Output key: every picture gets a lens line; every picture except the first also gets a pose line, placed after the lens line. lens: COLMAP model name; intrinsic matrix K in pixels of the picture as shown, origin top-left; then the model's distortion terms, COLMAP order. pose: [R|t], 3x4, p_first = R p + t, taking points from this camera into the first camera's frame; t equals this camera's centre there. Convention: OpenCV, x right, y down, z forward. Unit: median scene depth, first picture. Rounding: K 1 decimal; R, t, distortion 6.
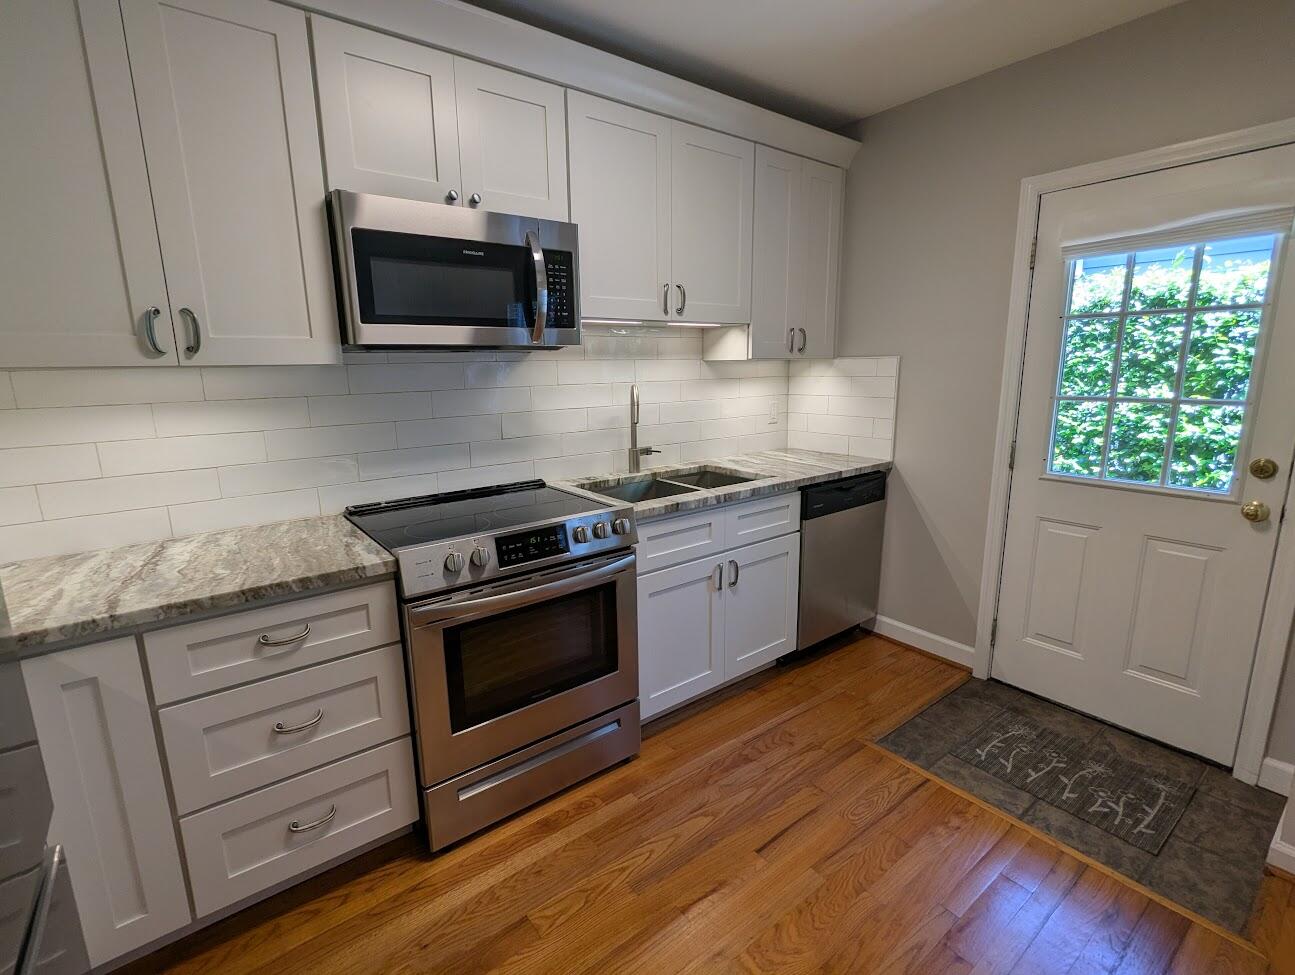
lens RADIAL K [[614.3, 0, 650.0], [0, 614.3, 488.6], [0, 0, 1]] dist [0.001173, 0.000384]
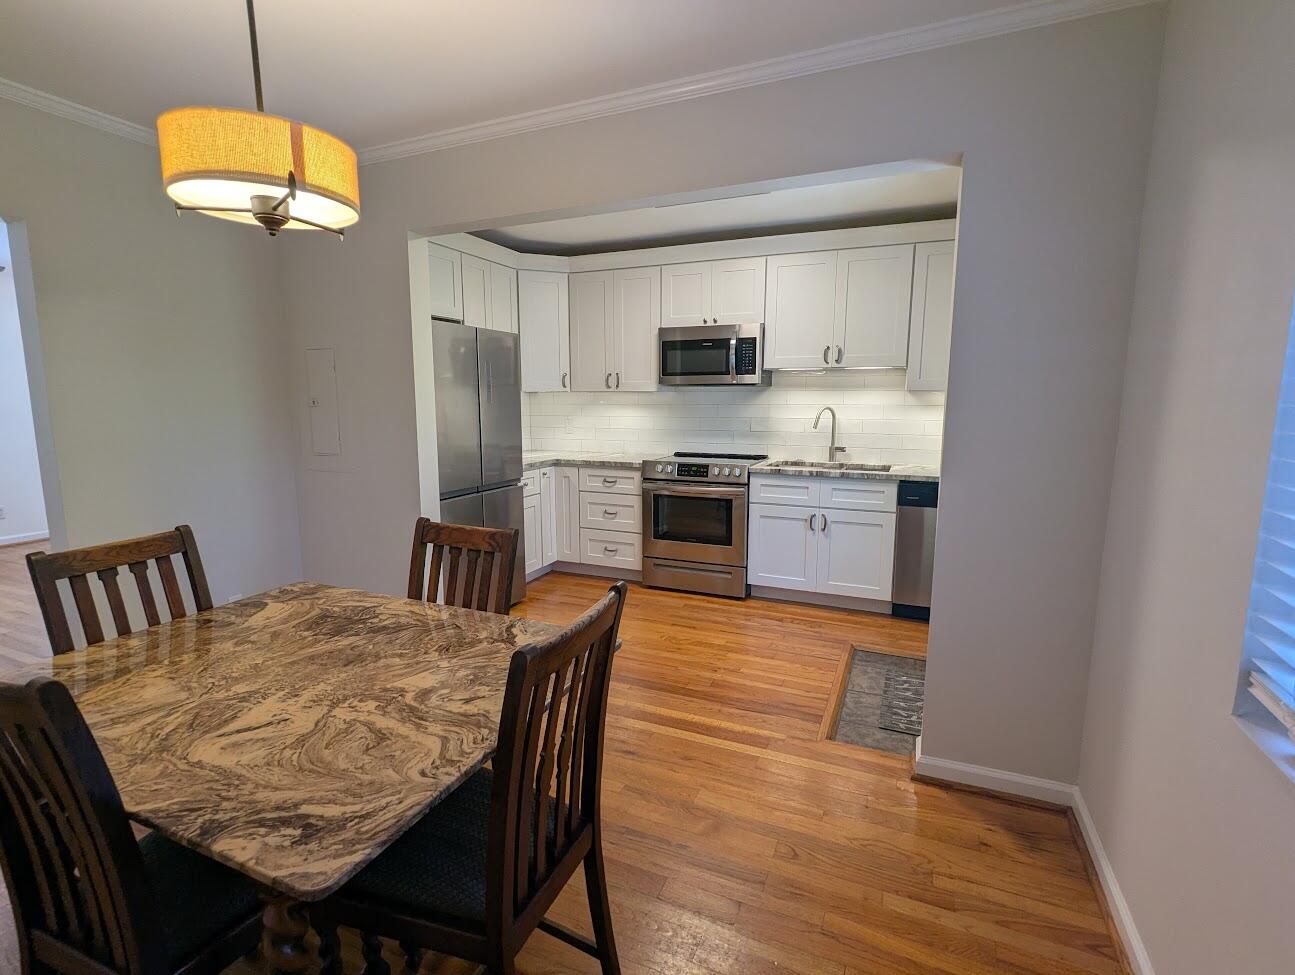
lens RADIAL K [[614.3, 0, 650.0], [0, 614.3, 488.6], [0, 0, 1]] dist [0.001173, 0.000384]
pose [[0.480293, 0.144363, -0.865146, 1.319362], [-0.185219, 0.980812, 0.060837, 0.037344], [0.857328, 0.131022, 0.497816, -0.204423]]
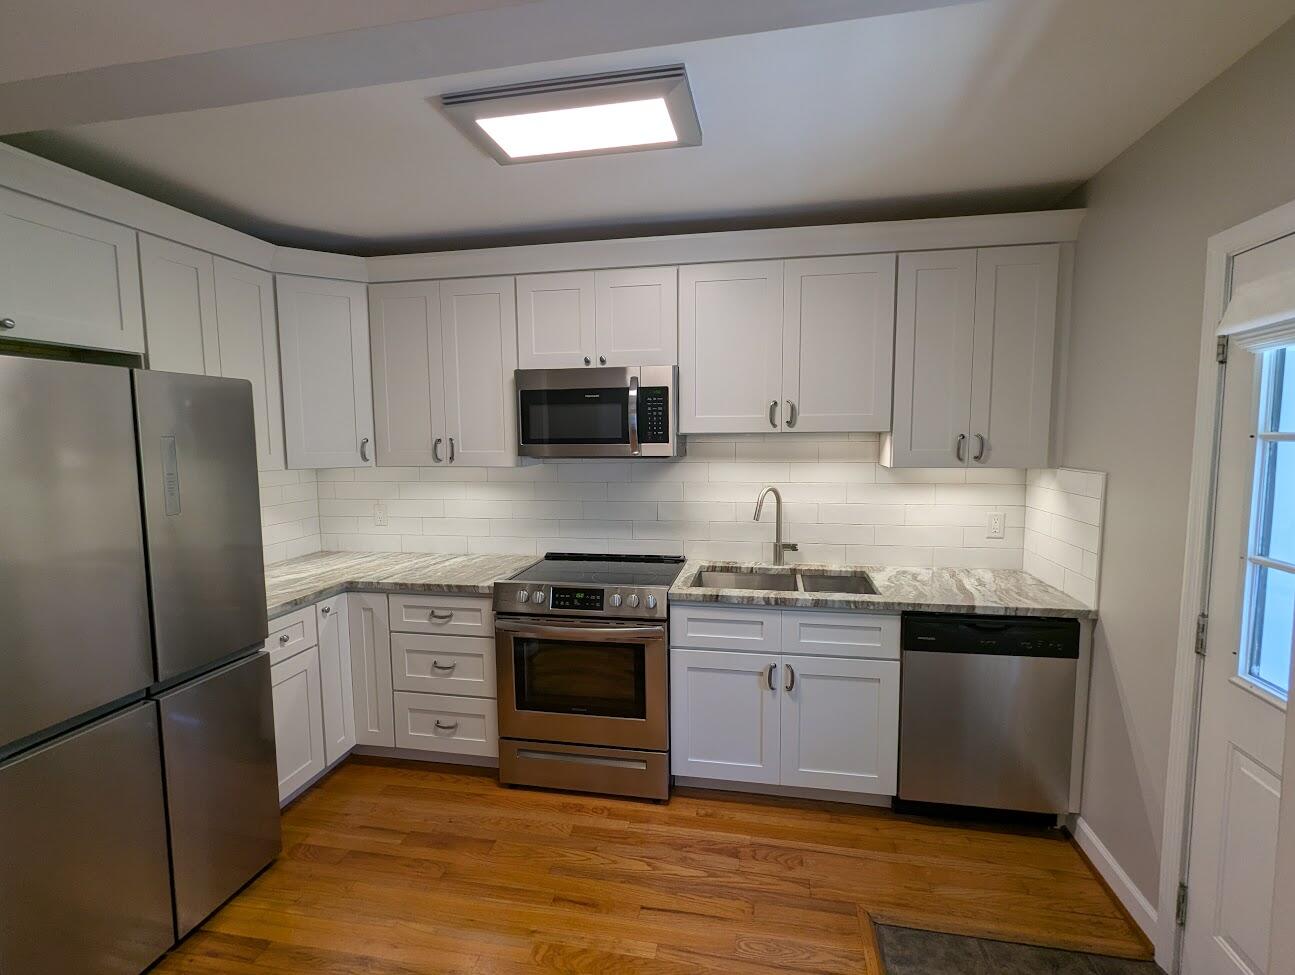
lens RADIAL K [[614.3, 0, 650.0], [0, 614.3, 488.6], [0, 0, 1]] dist [0.001173, 0.000384]
pose [[0.660254, 0.077647, -0.747018, 0.733452], [-0.152231, 0.987831, -0.031873, -0.106439], [0.735453, 0.134764, 0.664039, 0.113533]]
